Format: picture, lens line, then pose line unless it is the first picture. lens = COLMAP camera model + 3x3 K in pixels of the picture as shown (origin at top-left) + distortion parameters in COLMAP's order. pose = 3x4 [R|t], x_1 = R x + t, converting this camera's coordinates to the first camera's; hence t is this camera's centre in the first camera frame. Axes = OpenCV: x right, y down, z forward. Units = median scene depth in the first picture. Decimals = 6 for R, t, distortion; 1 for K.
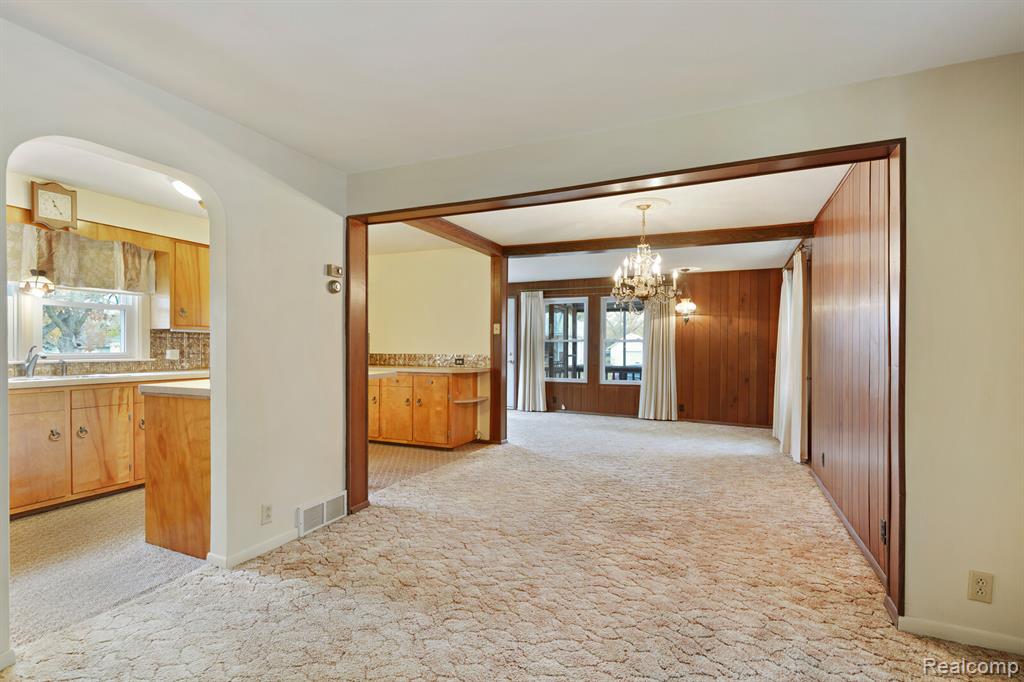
lens RADIAL K [[466.5, 0, 508.9], [0, 466.5, 350.6], [0, 0, 1]] dist [0.003427, 0.001464]
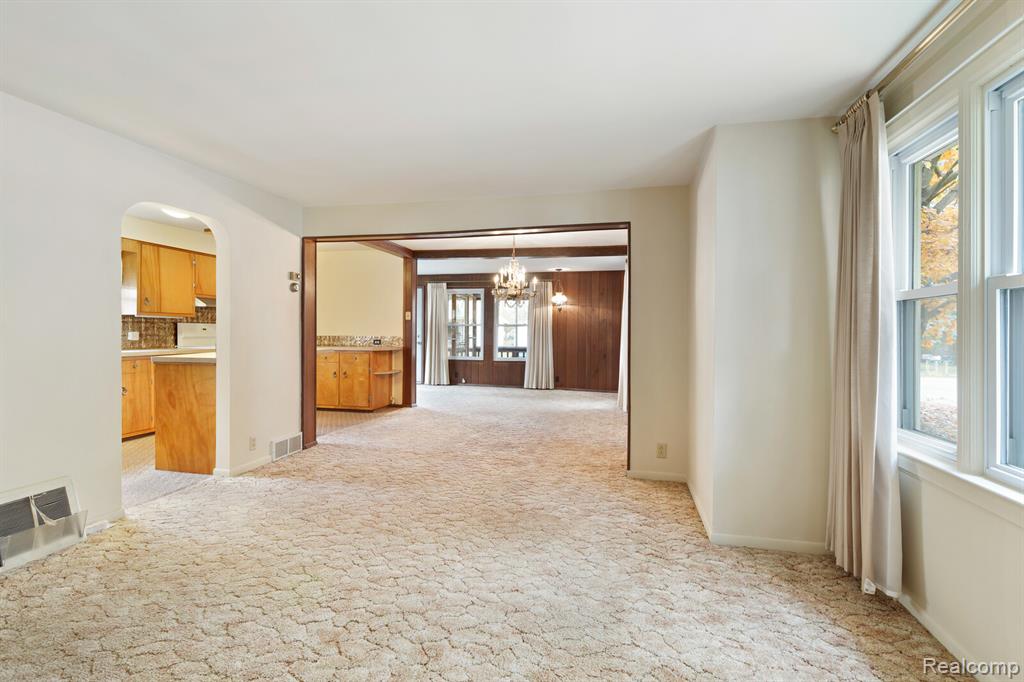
lens RADIAL K [[466.5, 0, 501.6], [0, 466.5, 334.0], [0, 0, 1]] dist [0.003427, 0.001464]
pose [[0.983143, -0.000153, 0.182837, -0.008796], [0.000113, 1.000000, 0.000228, 0.002602], [-0.182837, -0.000203, 0.983143, -0.294677]]
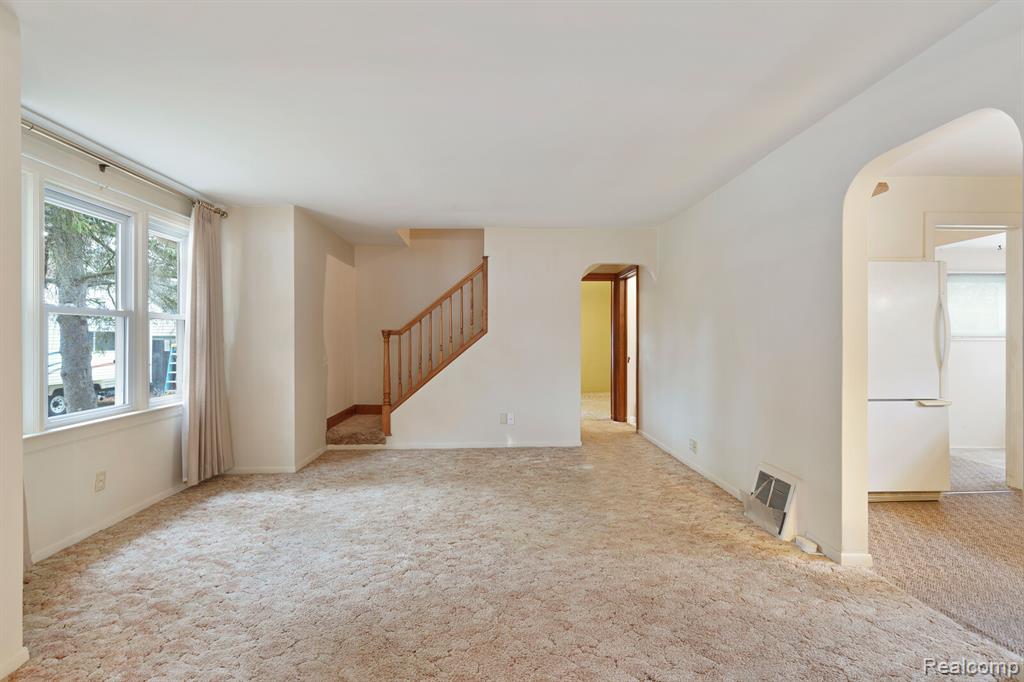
lens RADIAL K [[466.5, 0, 512.4], [0, 466.5, 339.9], [0, 0, 1]] dist [0.003427, 0.001464]
pose [[-0.882496, 0.000928, -0.470320, 0.150949], [-0.003346, 0.999960, 0.008252, -0.004034], [0.470309, 0.008856, -0.882458, 0.574643]]
